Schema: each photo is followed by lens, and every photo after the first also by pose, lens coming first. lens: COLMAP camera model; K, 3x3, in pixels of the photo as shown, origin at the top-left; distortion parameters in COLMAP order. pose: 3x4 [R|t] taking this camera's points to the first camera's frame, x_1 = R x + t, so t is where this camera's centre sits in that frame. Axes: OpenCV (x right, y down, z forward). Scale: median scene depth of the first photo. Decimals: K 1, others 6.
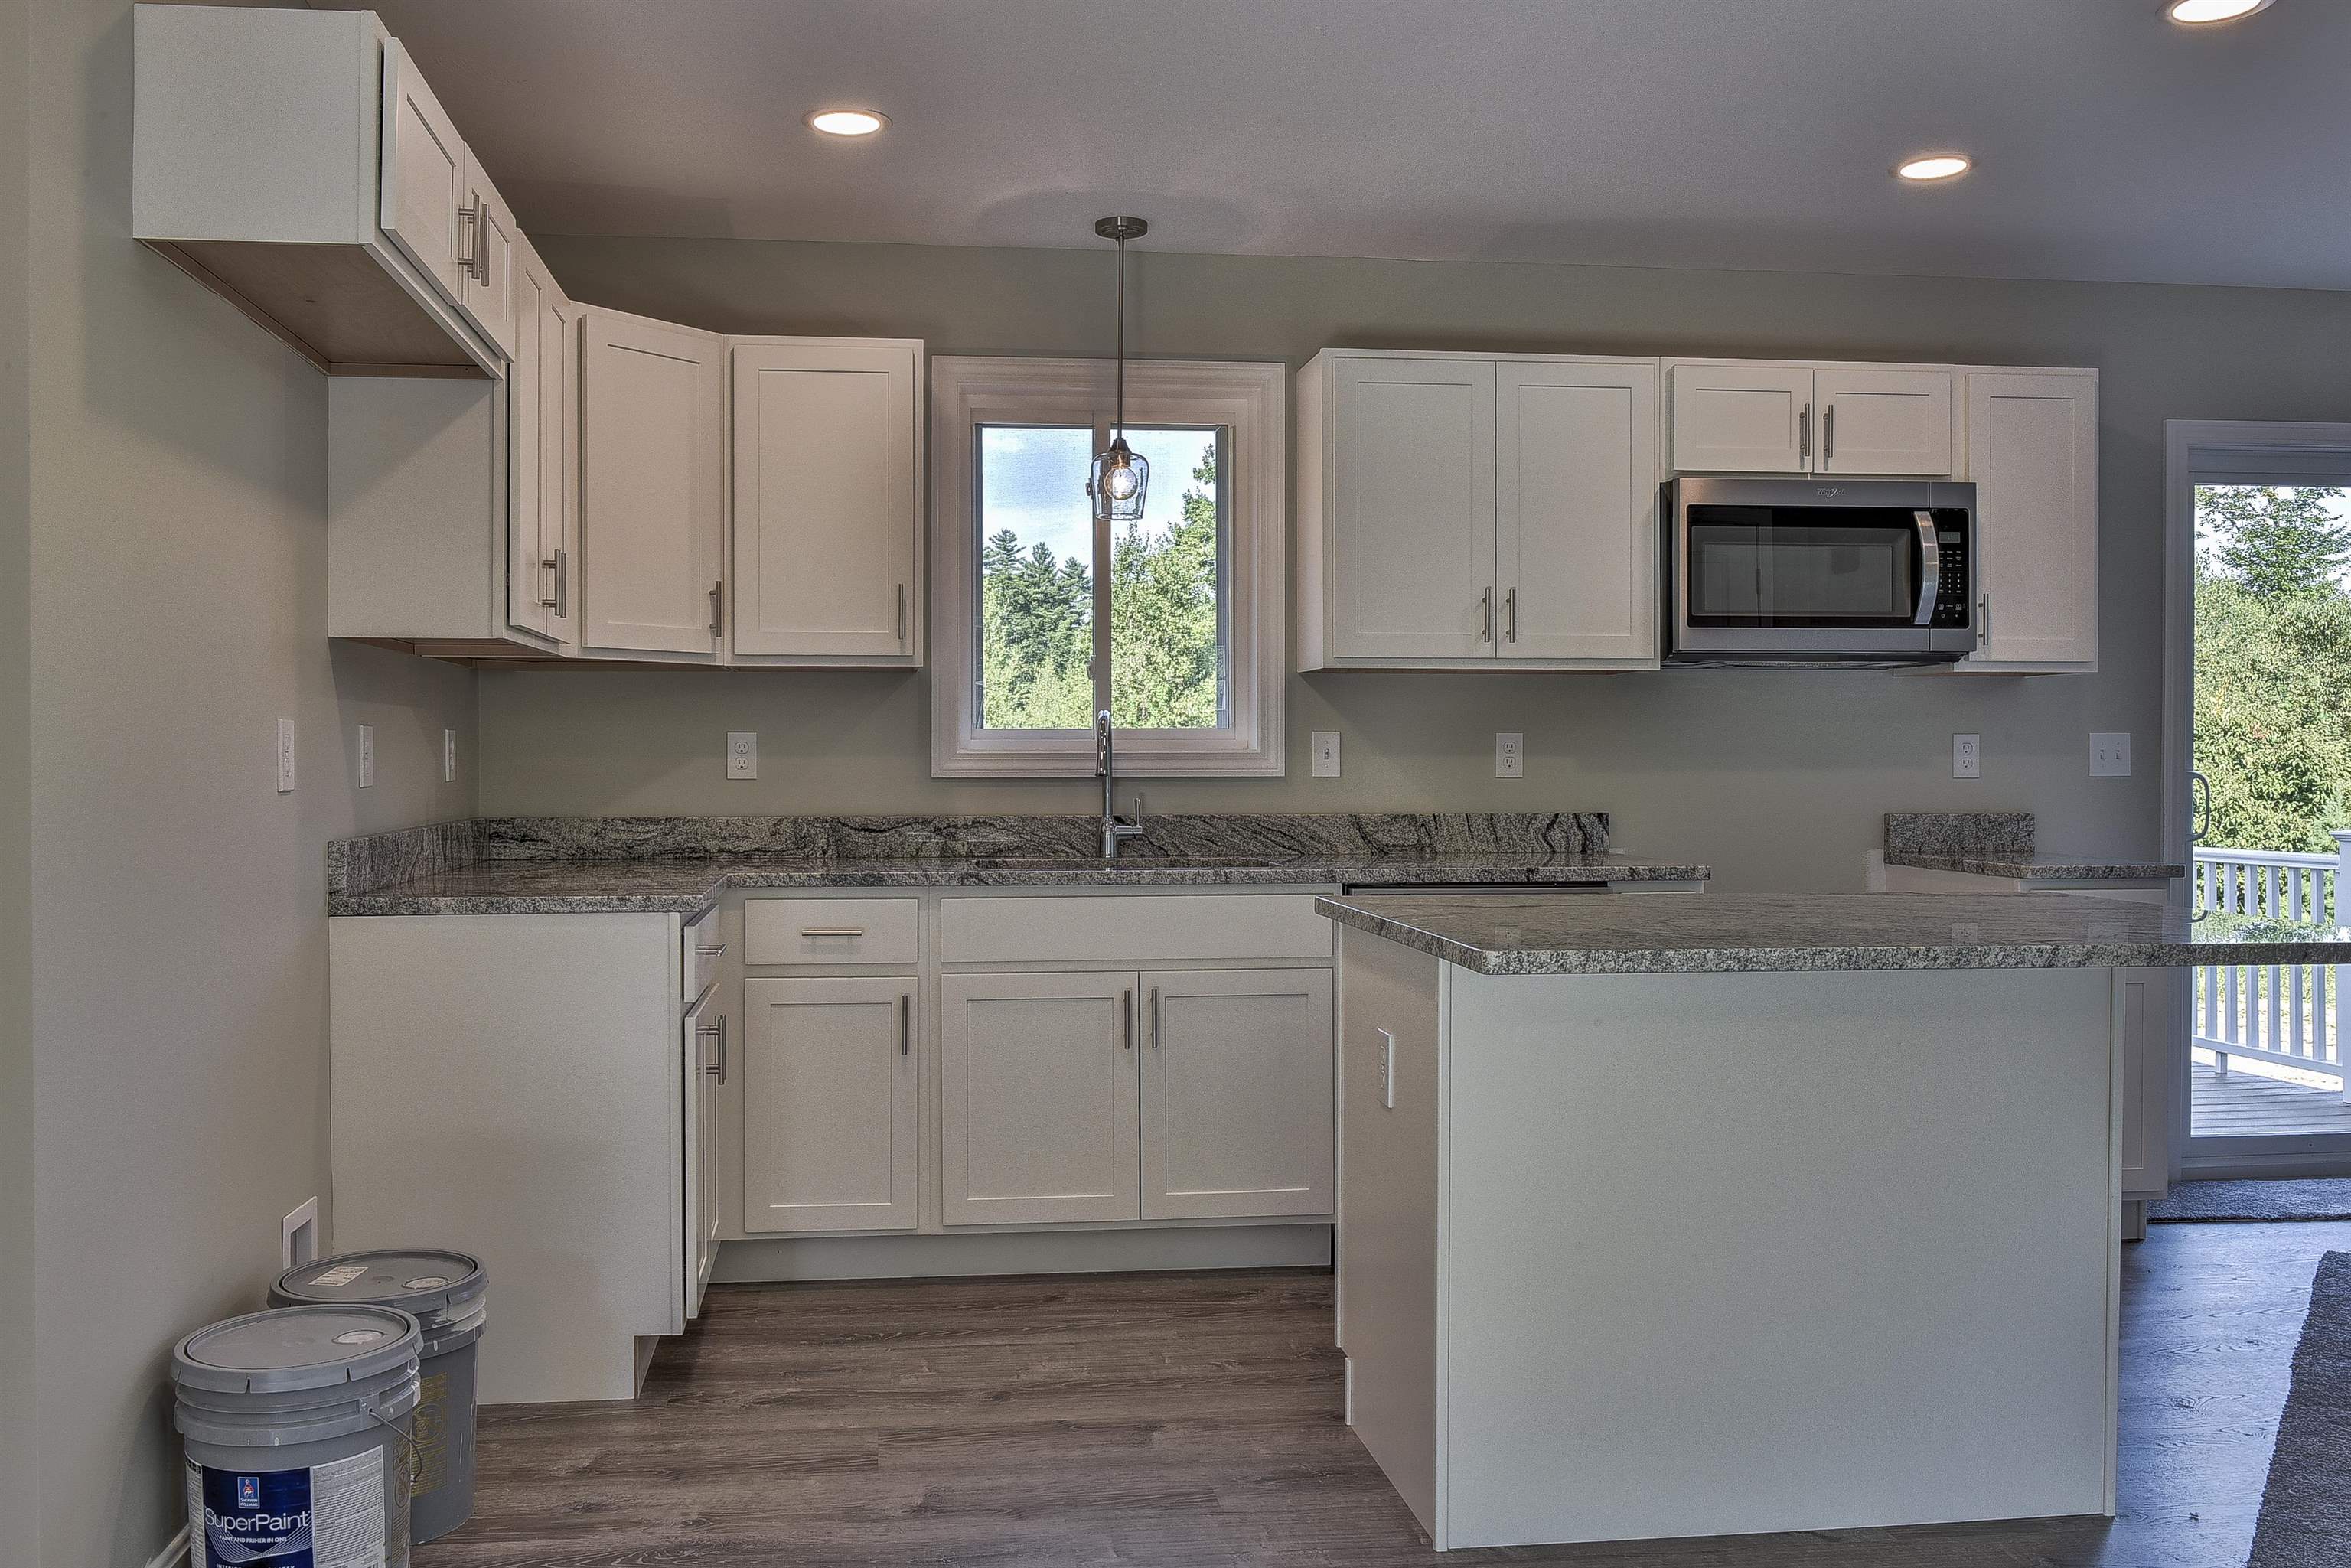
lens RADIAL K [[1902.2, 0, 1135.4], [0, 1902.2, 775.0], [0, 0, 1]] dist [-0.001317, -0.013842]
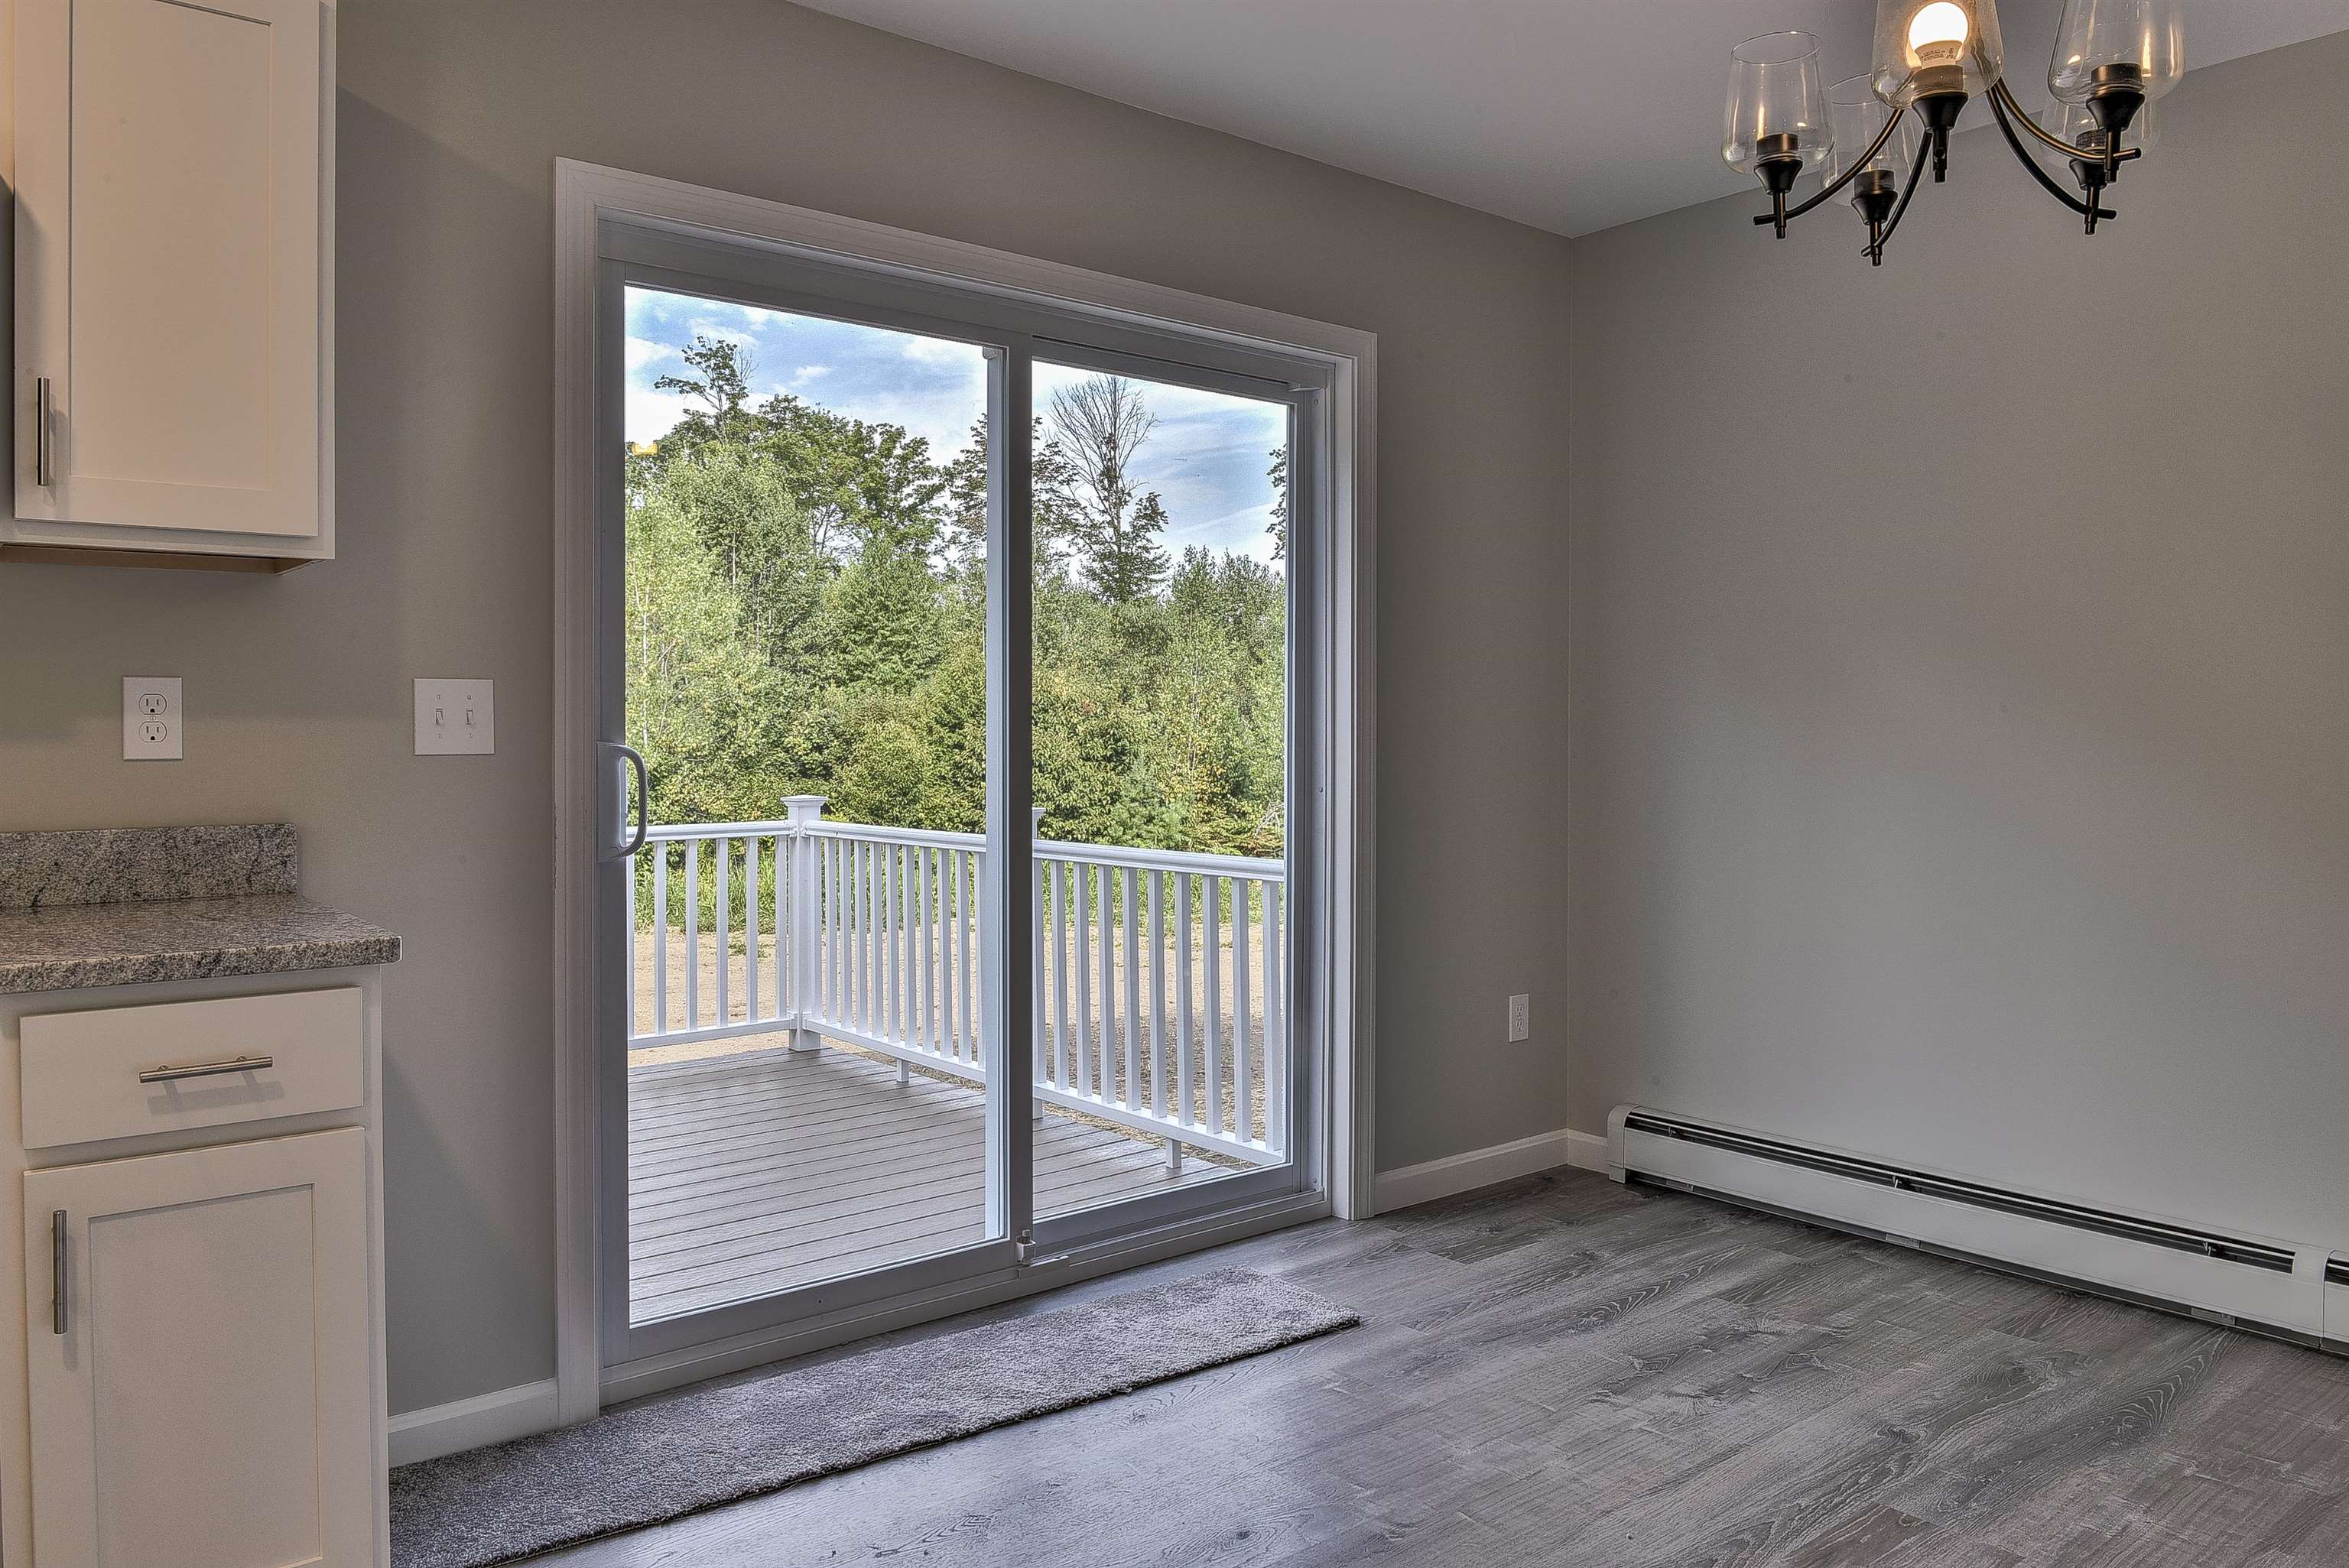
lens RADIAL K [[1660.4, 0, 1165.5], [0, 1660.4, 748.5], [0, 0, 1]] dist [-0.022689, -0.009934]
pose [[0.844193, -0.005524, 0.536011, 0.054171], [0.003456, 0.999982, 0.004862, -0.000363], [-0.536029, -0.002252, 0.844197, 0.058136]]
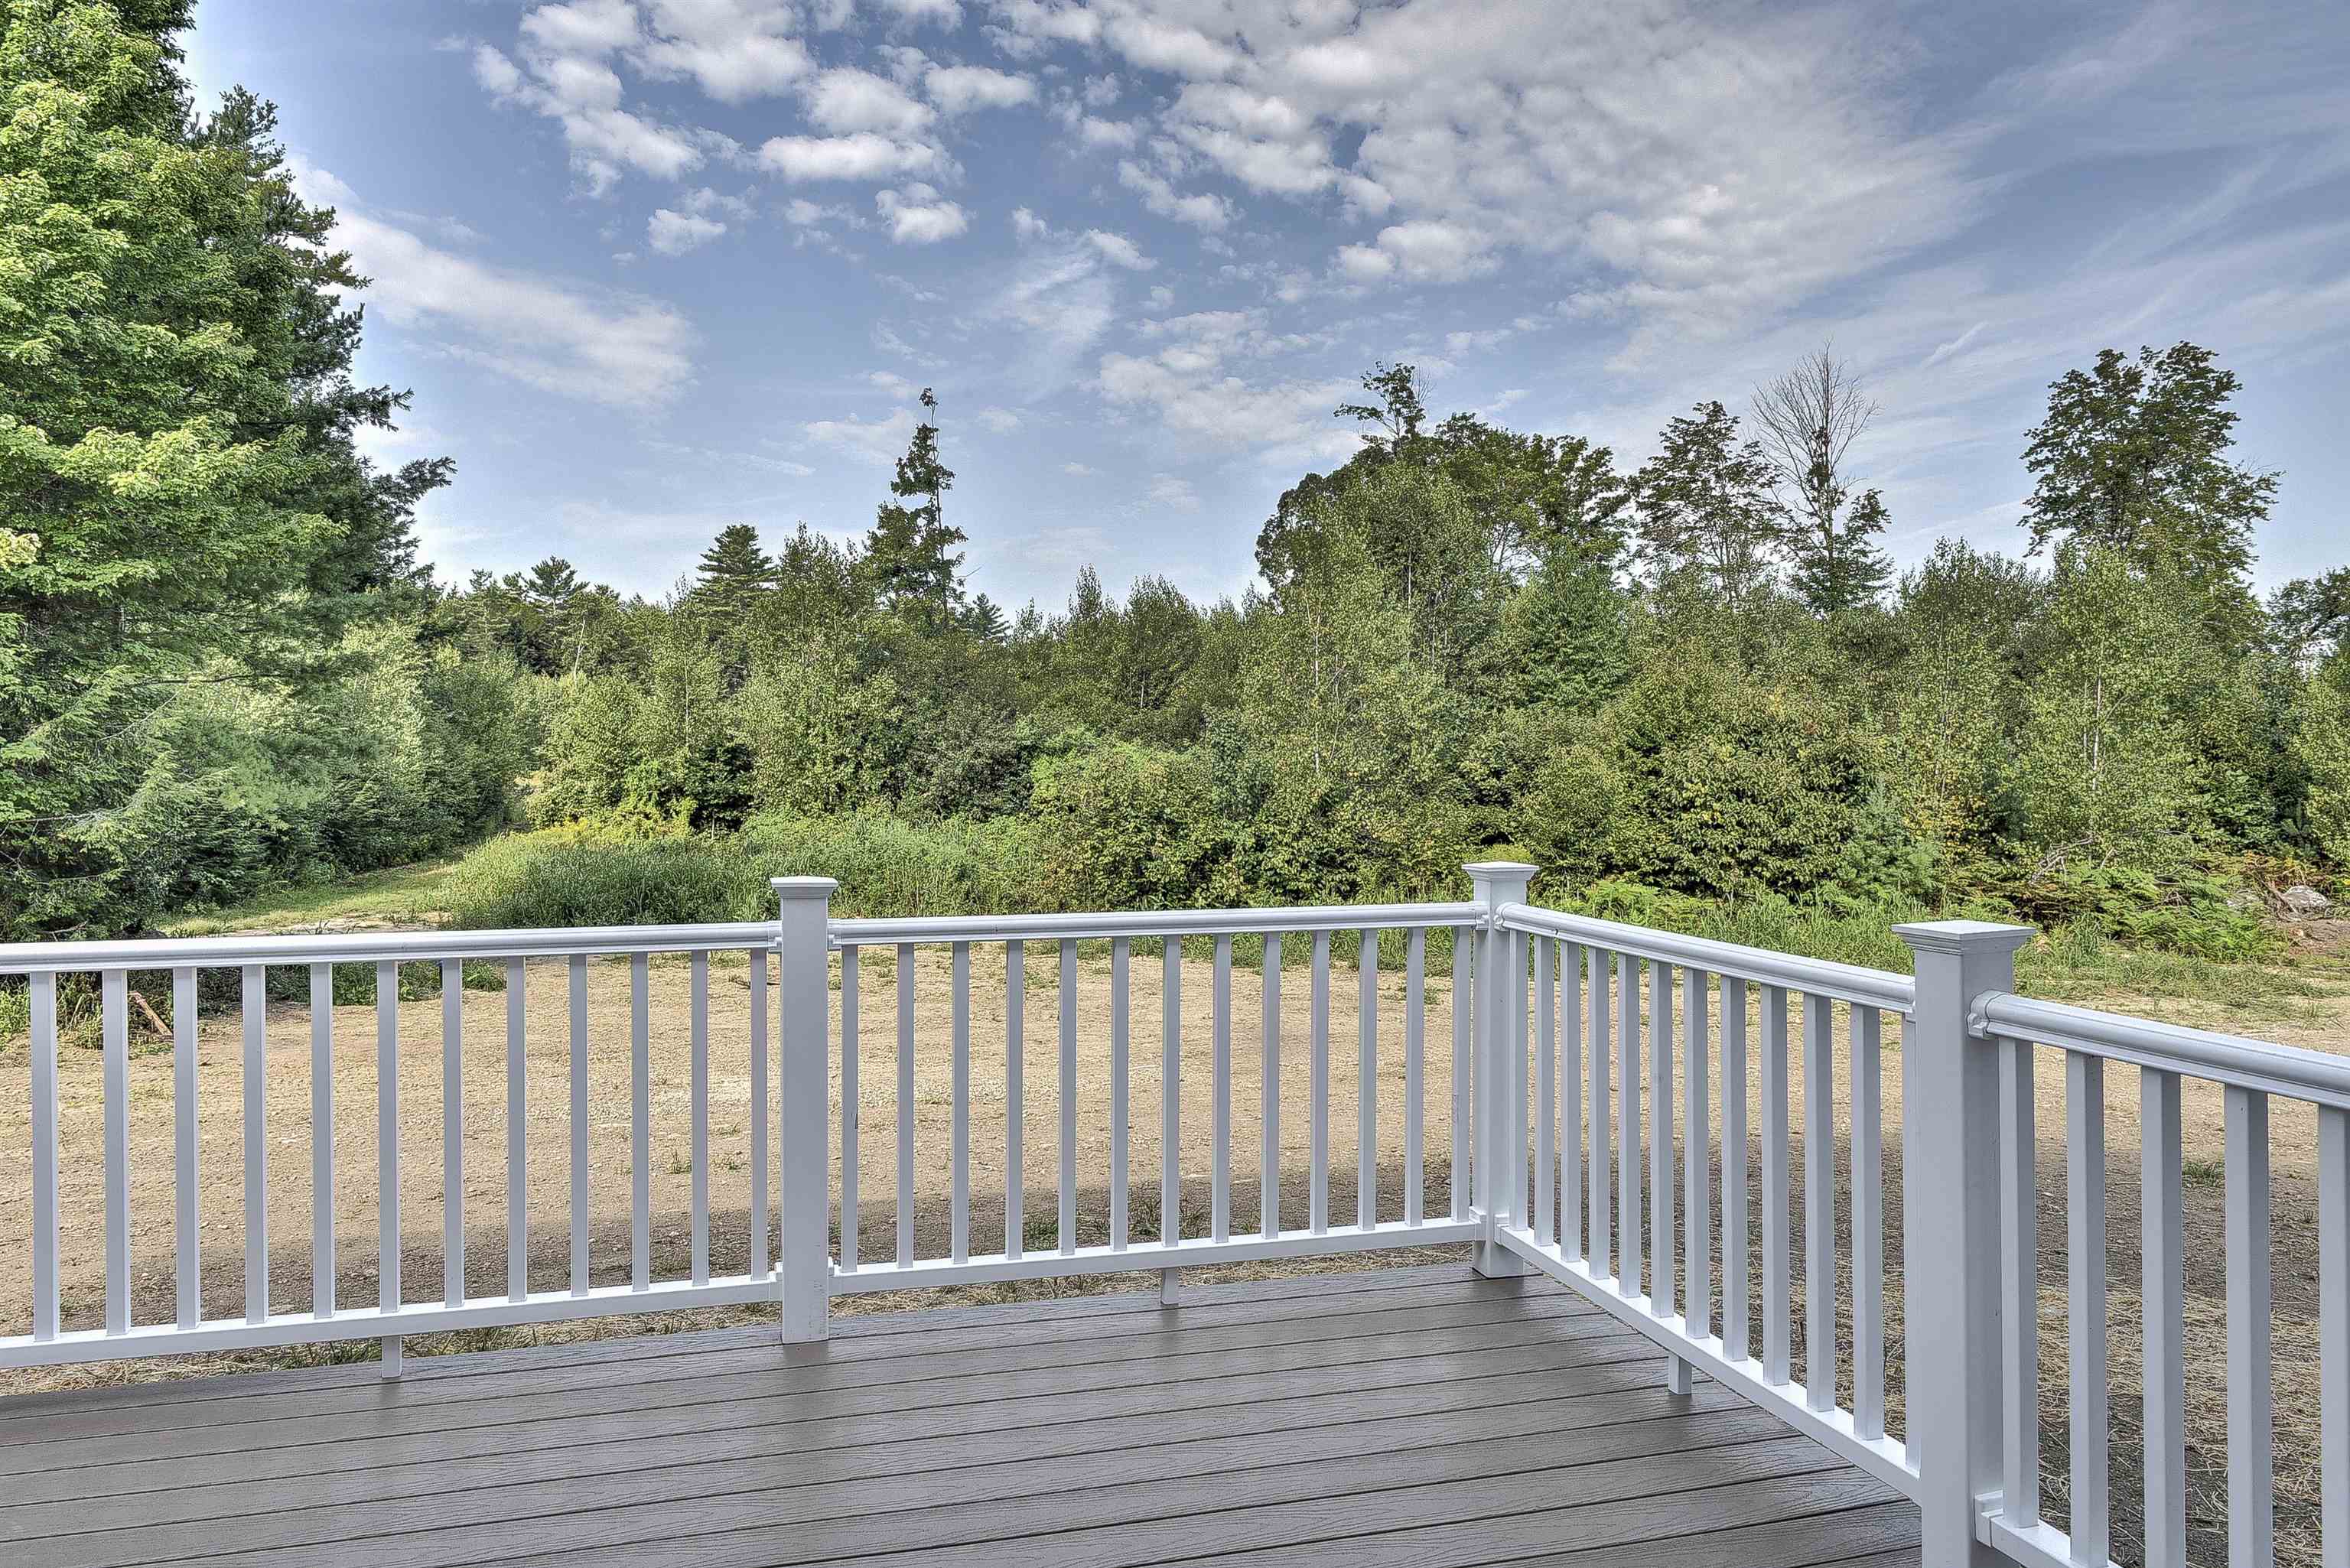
lens RADIAL K [[1663.2, 0, 1109.8], [0, 1663.2, 781.2], [0, 0, 1]] dist [0.005264, -0.008213]
pose [[0.991189, 0.000044, 0.132456, 0.076601], [-0.001323, 0.999953, 0.009564, -0.000949], [-0.132450, -0.009655, 0.991143, 0.123342]]
